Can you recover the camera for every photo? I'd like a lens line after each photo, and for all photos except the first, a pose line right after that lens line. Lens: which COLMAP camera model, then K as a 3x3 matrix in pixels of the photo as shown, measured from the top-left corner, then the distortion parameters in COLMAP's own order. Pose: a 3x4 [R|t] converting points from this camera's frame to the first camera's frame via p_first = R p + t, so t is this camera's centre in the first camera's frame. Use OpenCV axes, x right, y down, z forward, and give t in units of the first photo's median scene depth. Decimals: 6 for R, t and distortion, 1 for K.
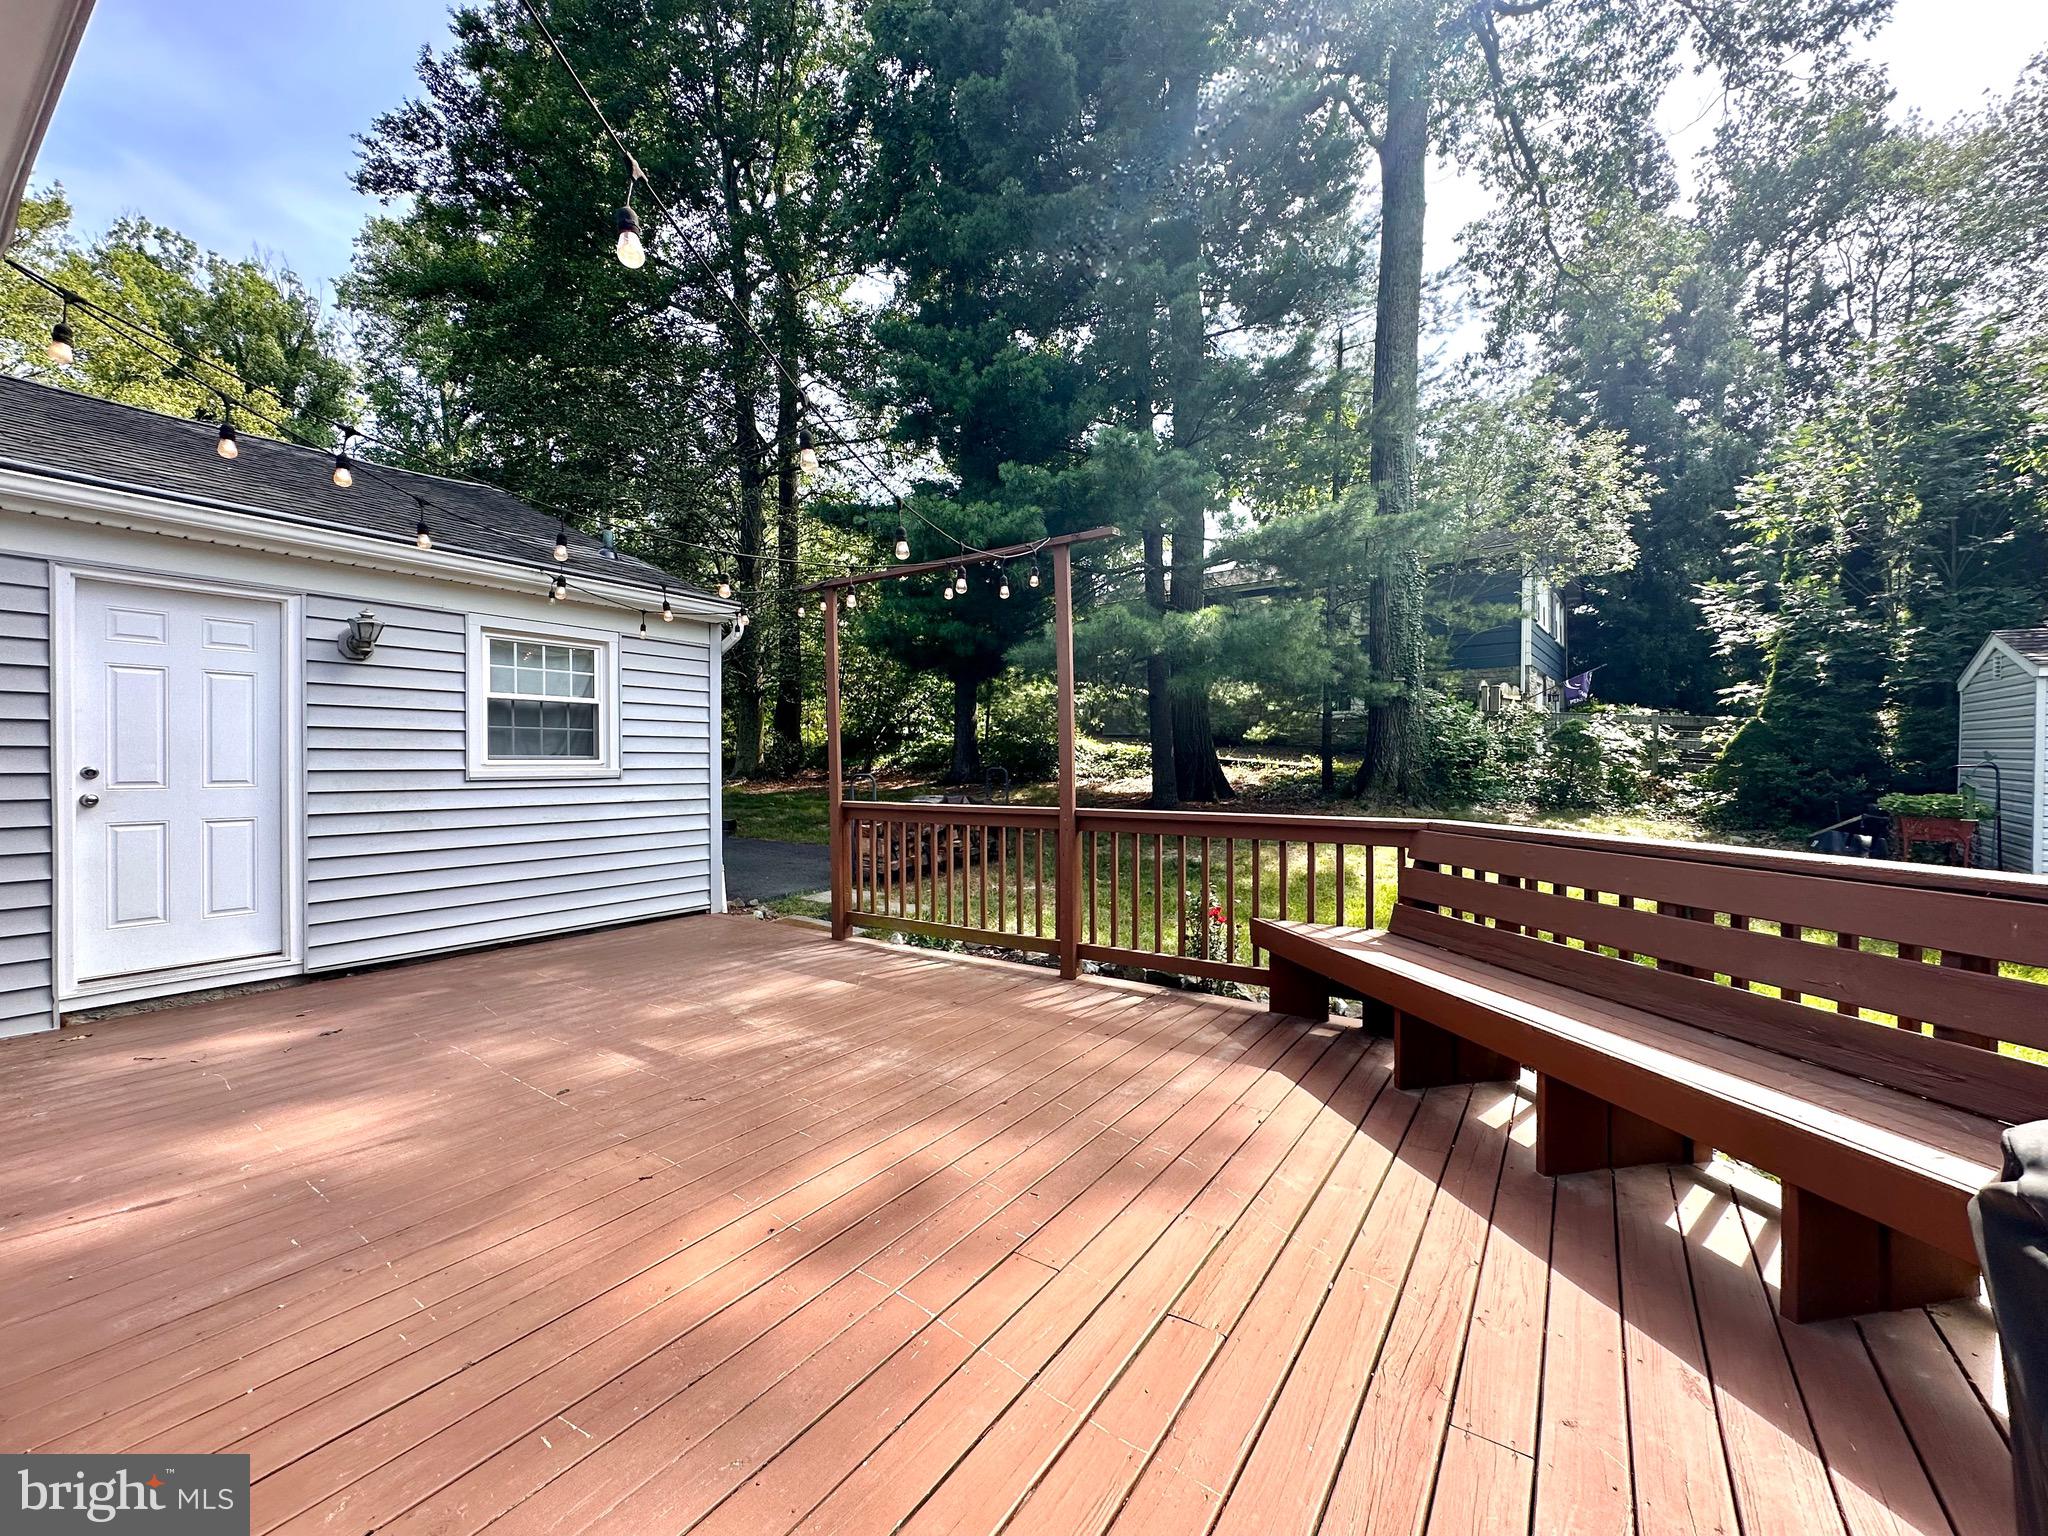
lens RADIAL K [[818.2, 0, 1030.0], [0, 818.2, 769.2], [0, 0, 1]] dist [-0.001356, -0.000214]
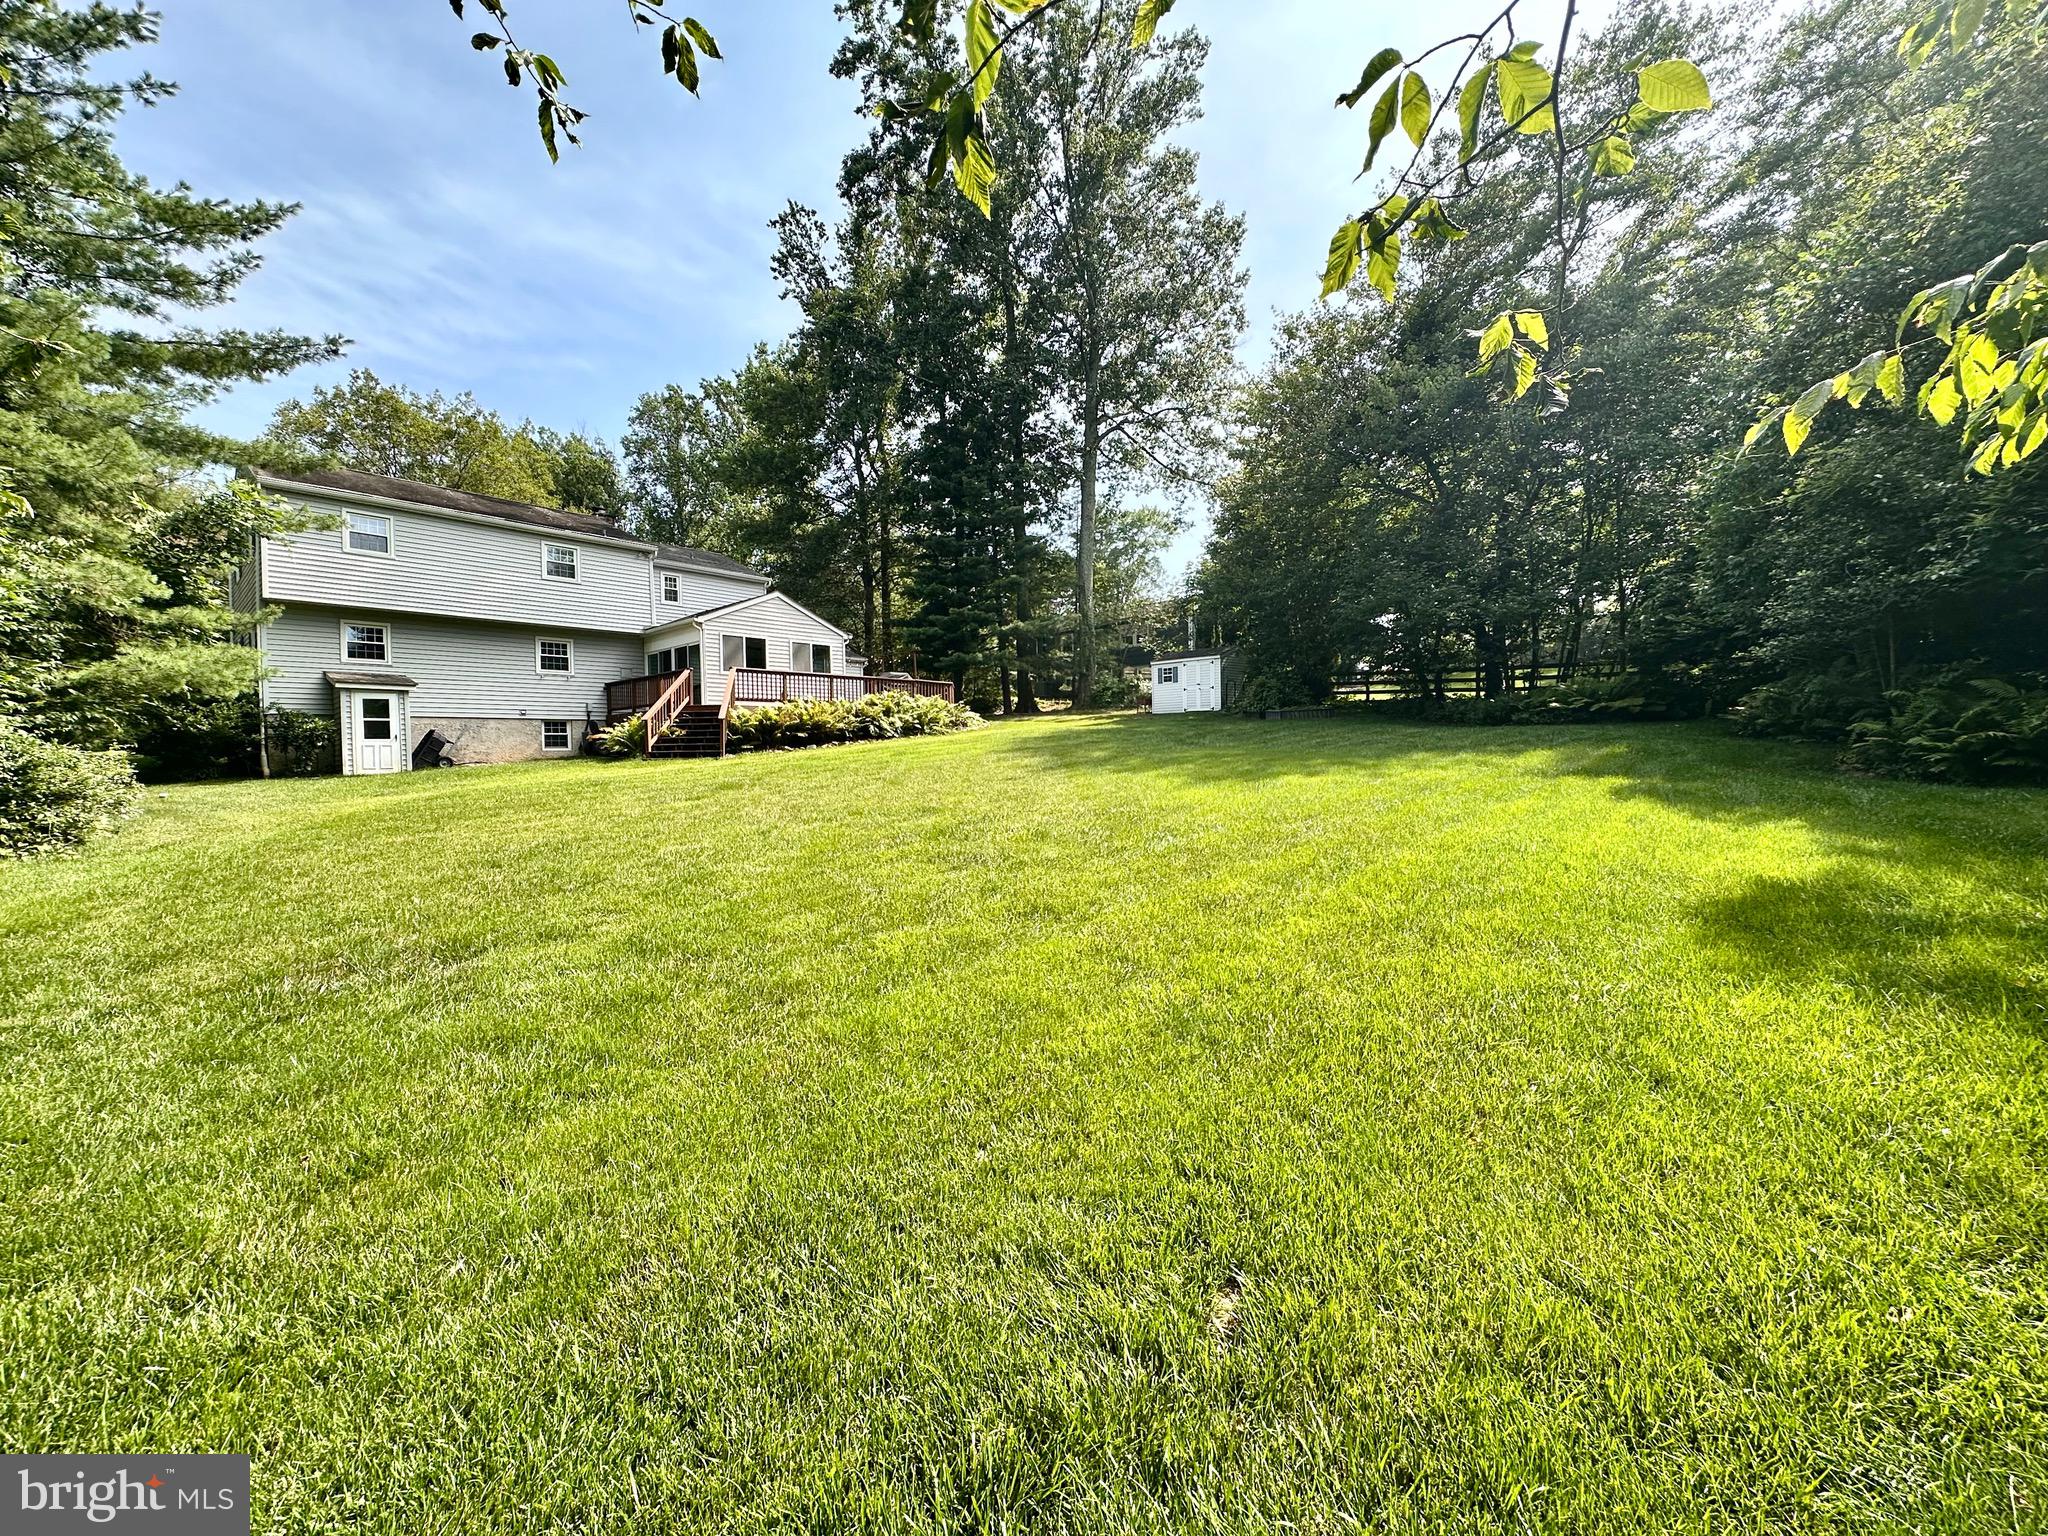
lens RADIAL K [[816.8, 0, 1024.0], [0, 816.8, 768.0], [0, 0, 1]] dist [-0.003900, 0.000443]
pose [[0.989678, -0.011466, -0.142851, 0.666780], [0.012864, 0.999878, 0.008864, 0.224033], [0.142732, -0.010610, 0.989704, -1.954614]]
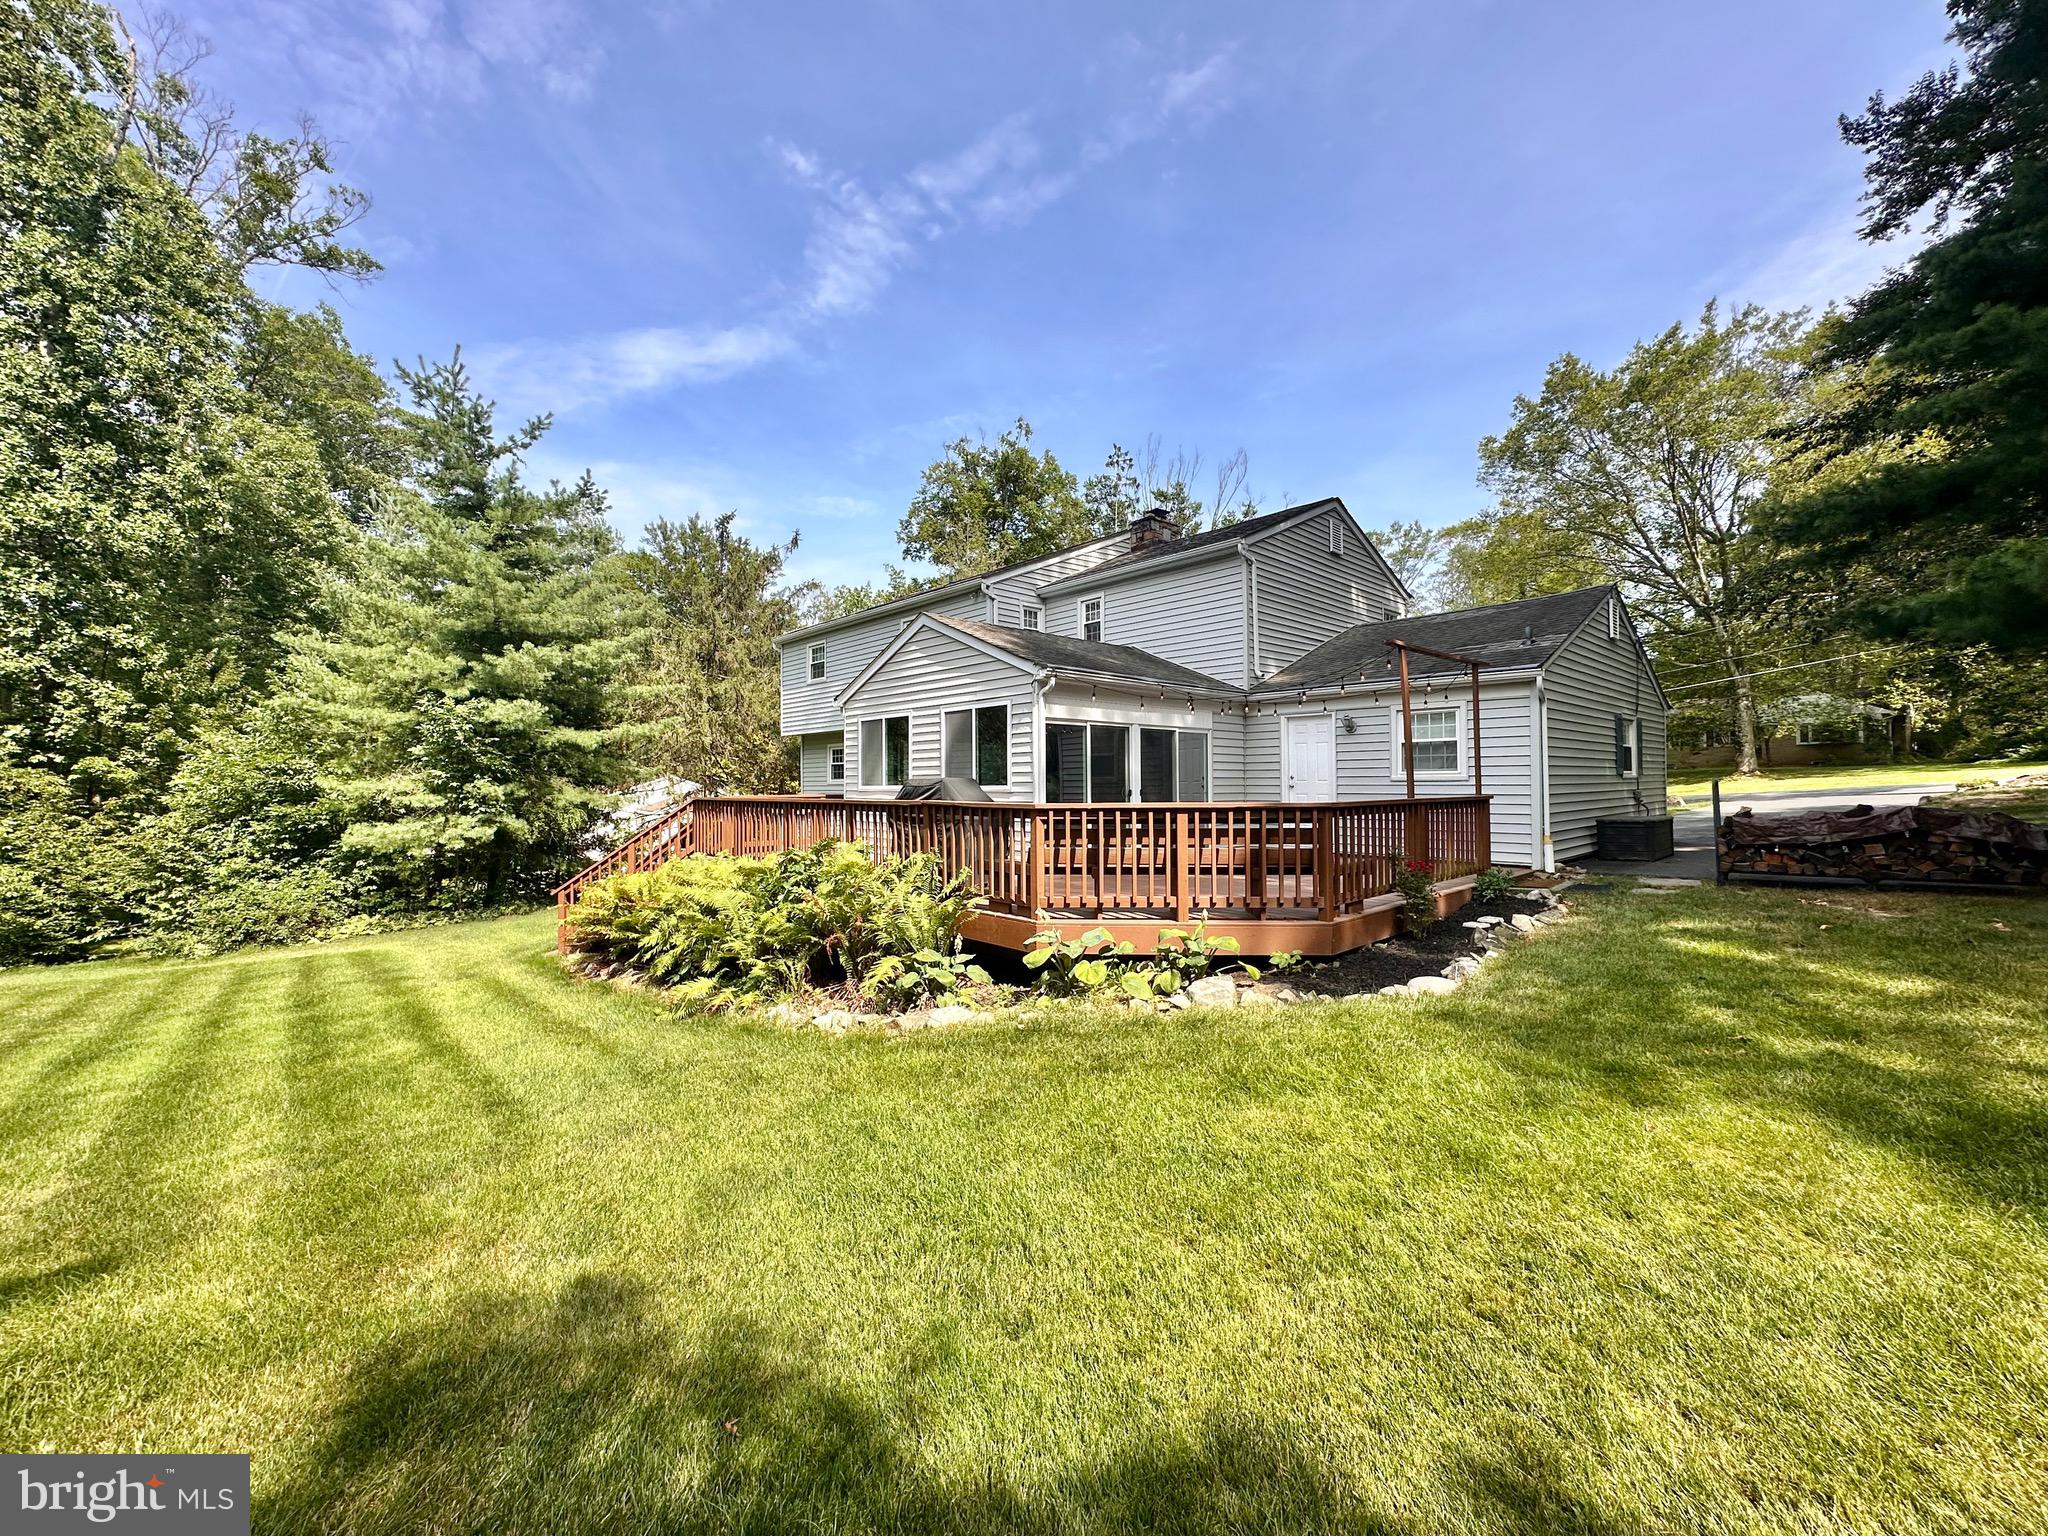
lens RADIAL K [[816.8, 0, 1024.0], [0, 816.8, 768.0], [0, 0, 1]] dist [-0.003900, 0.000443]
pose [[-0.231151, -0.011576, -0.972849, 0.701573], [-0.000130, 0.999930, -0.011867, 0.001966], [0.972918, -0.002616, -0.231136, 0.229970]]
